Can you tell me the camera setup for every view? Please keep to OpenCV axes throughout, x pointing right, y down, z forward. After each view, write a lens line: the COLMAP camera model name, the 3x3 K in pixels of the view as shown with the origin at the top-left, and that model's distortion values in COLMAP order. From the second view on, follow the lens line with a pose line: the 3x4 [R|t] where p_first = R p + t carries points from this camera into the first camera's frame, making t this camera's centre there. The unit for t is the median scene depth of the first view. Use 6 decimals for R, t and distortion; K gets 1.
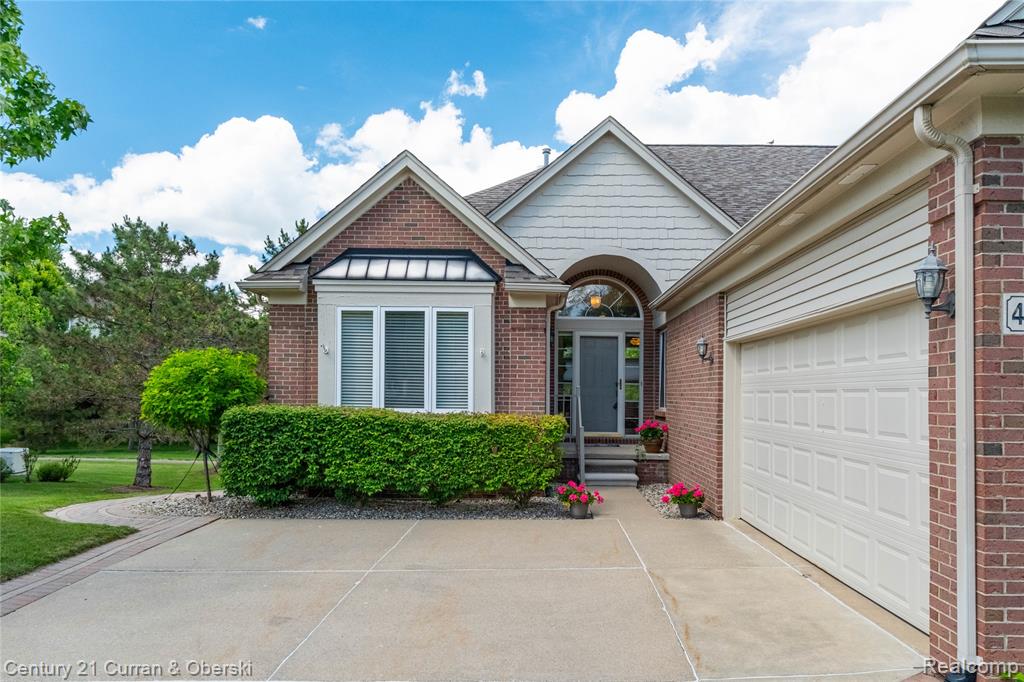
lens RADIAL K [[753.5, 0, 511.1], [0, 753.5, 388.1], [0, 0, 1]] dist [0.005642, 0.002846]
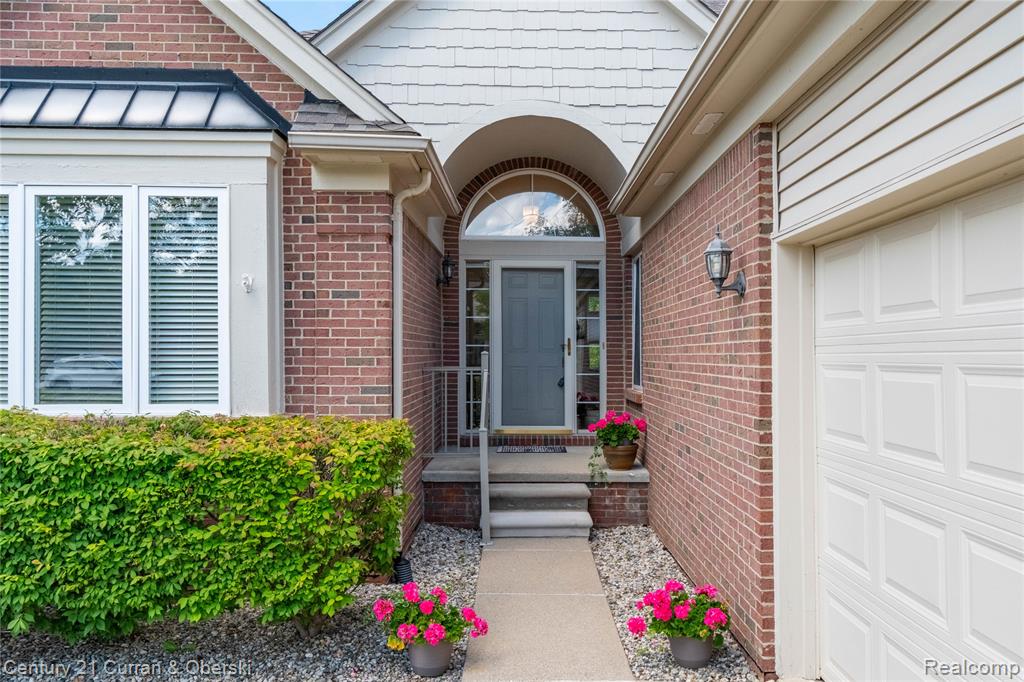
lens RADIAL K [[811.0, 0, 512.0], [0, 811.0, 341.0], [0, 0, 1]] dist [0.006474, 0.004751]
pose [[0.999407, -0.009418, 0.033118, 0.106724], [0.009787, 0.999892, -0.010976, -0.004071], [-0.033011, 0.011293, 0.999391, 0.479469]]
